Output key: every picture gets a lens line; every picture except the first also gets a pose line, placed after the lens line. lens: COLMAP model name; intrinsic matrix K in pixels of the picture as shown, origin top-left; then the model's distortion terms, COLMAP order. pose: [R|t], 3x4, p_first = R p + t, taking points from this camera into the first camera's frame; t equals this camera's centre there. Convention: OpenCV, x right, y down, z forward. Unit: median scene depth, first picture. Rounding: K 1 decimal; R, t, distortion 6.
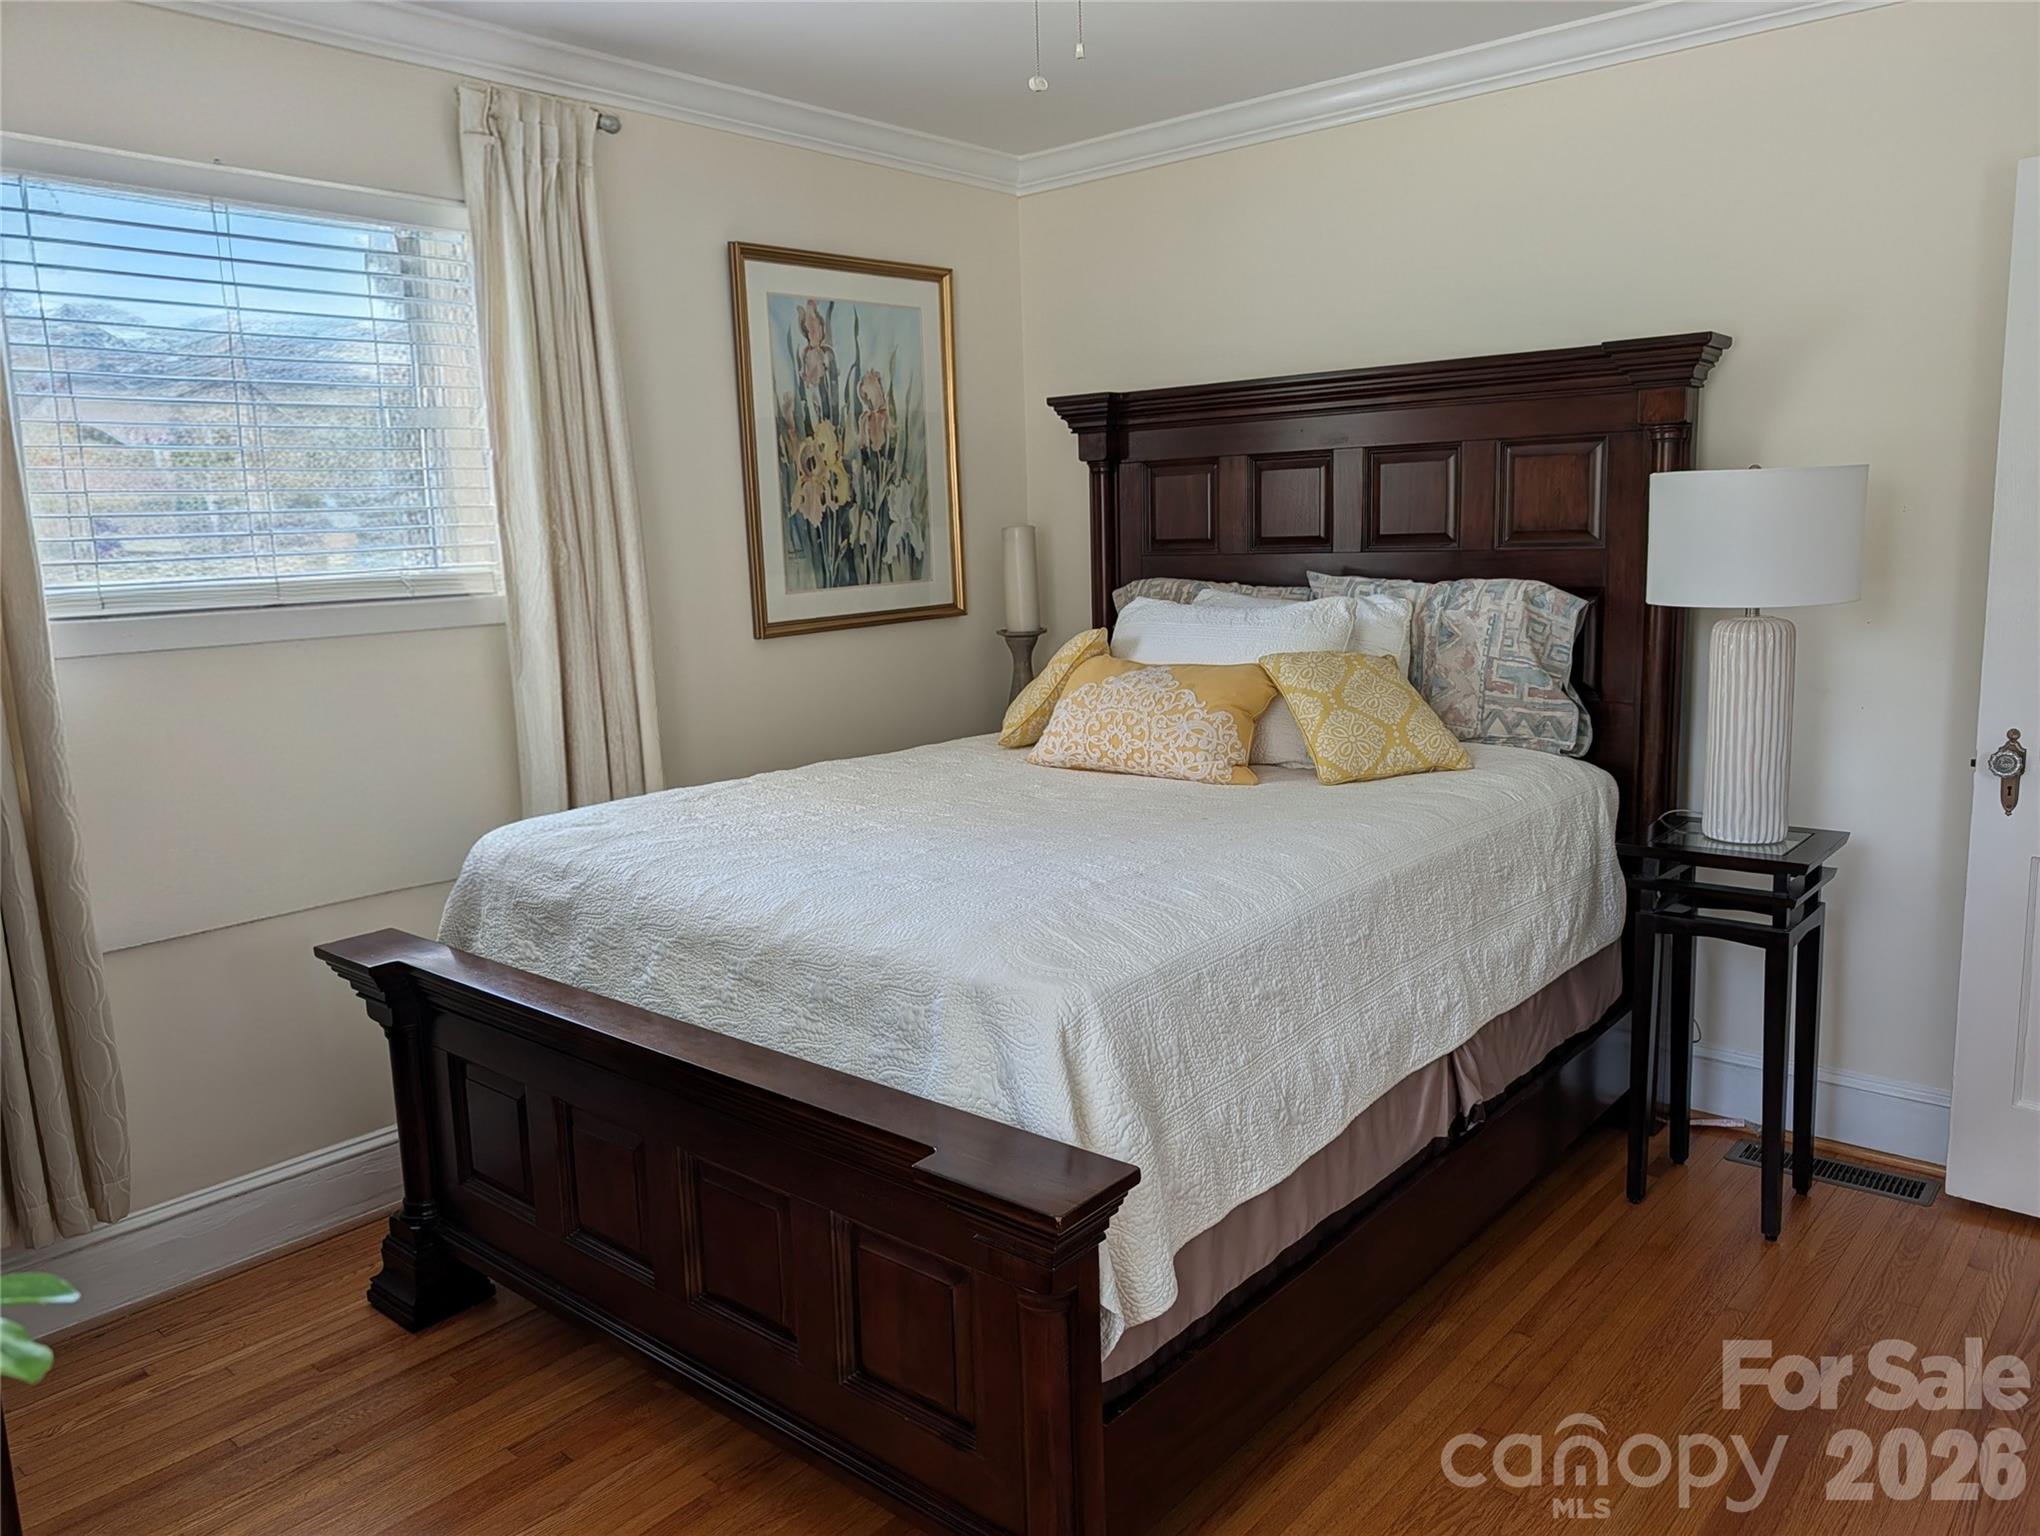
lens RADIAL K [[1479.3, 0, 1025.1], [0, 1479.3, 764.5], [0, 0, 1]] dist [0.017941, -0.009174]
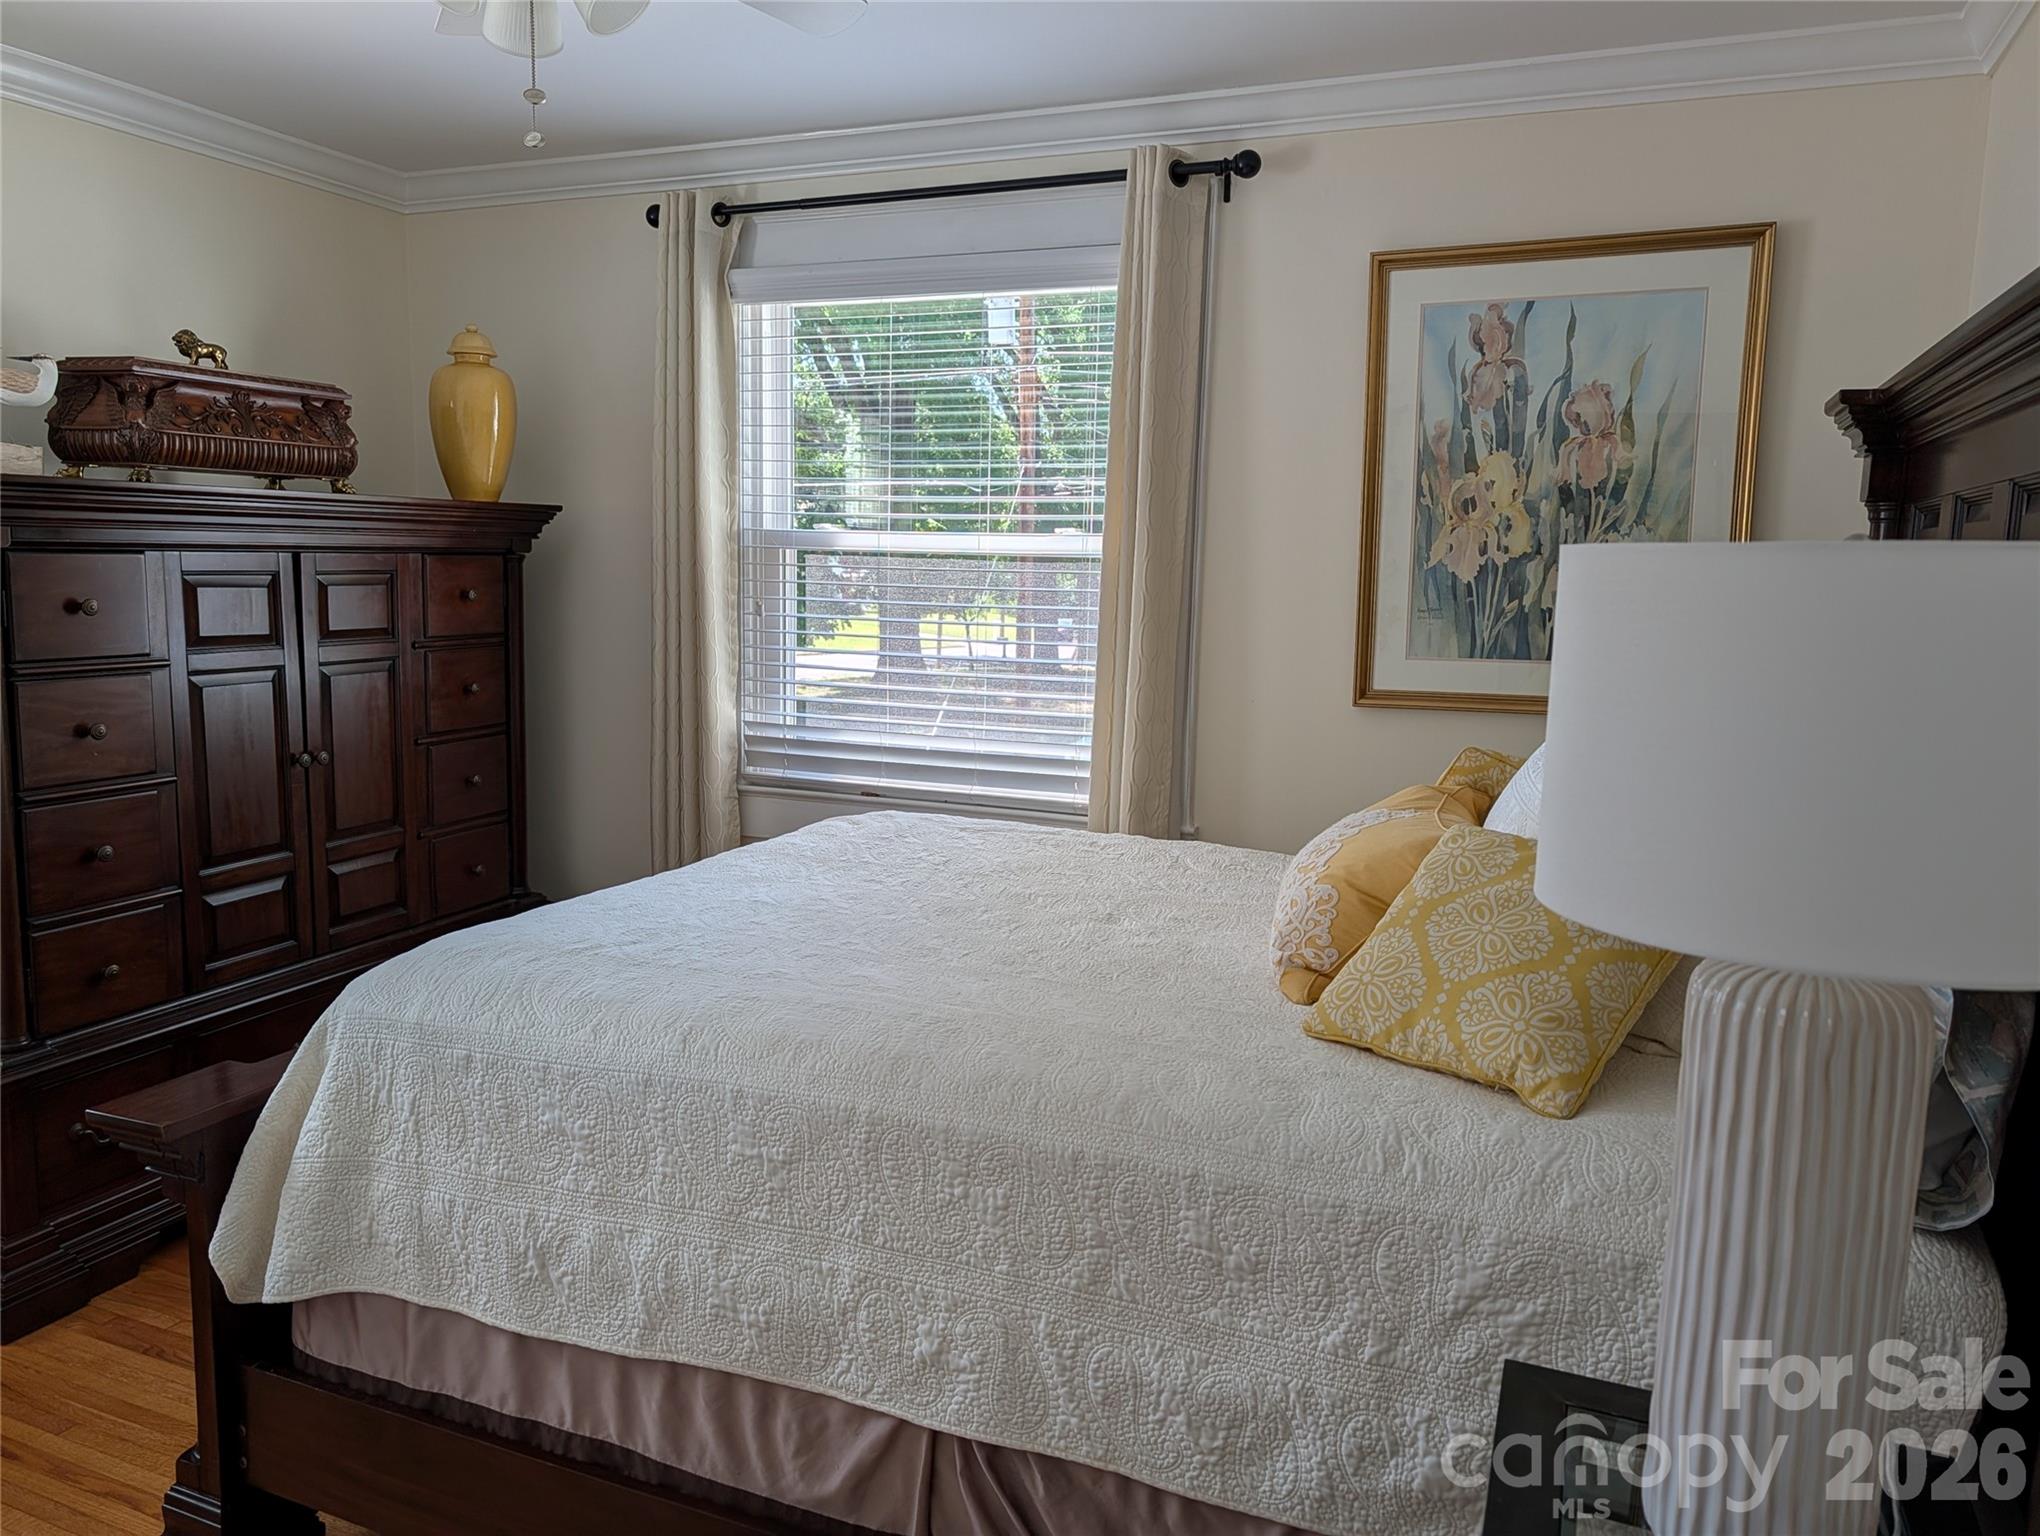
lens RADIAL K [[1479.3, 0, 1024.0], [0, 1479.3, 764.6], [0, 0, 1]] dist [0.017941, -0.009174]
pose [[0.310908, 0.173241, -0.934518, 0.566980], [-0.182864, 0.975781, 0.120053, -0.116229], [0.932683, 0.133565, 0.335057, 0.513420]]
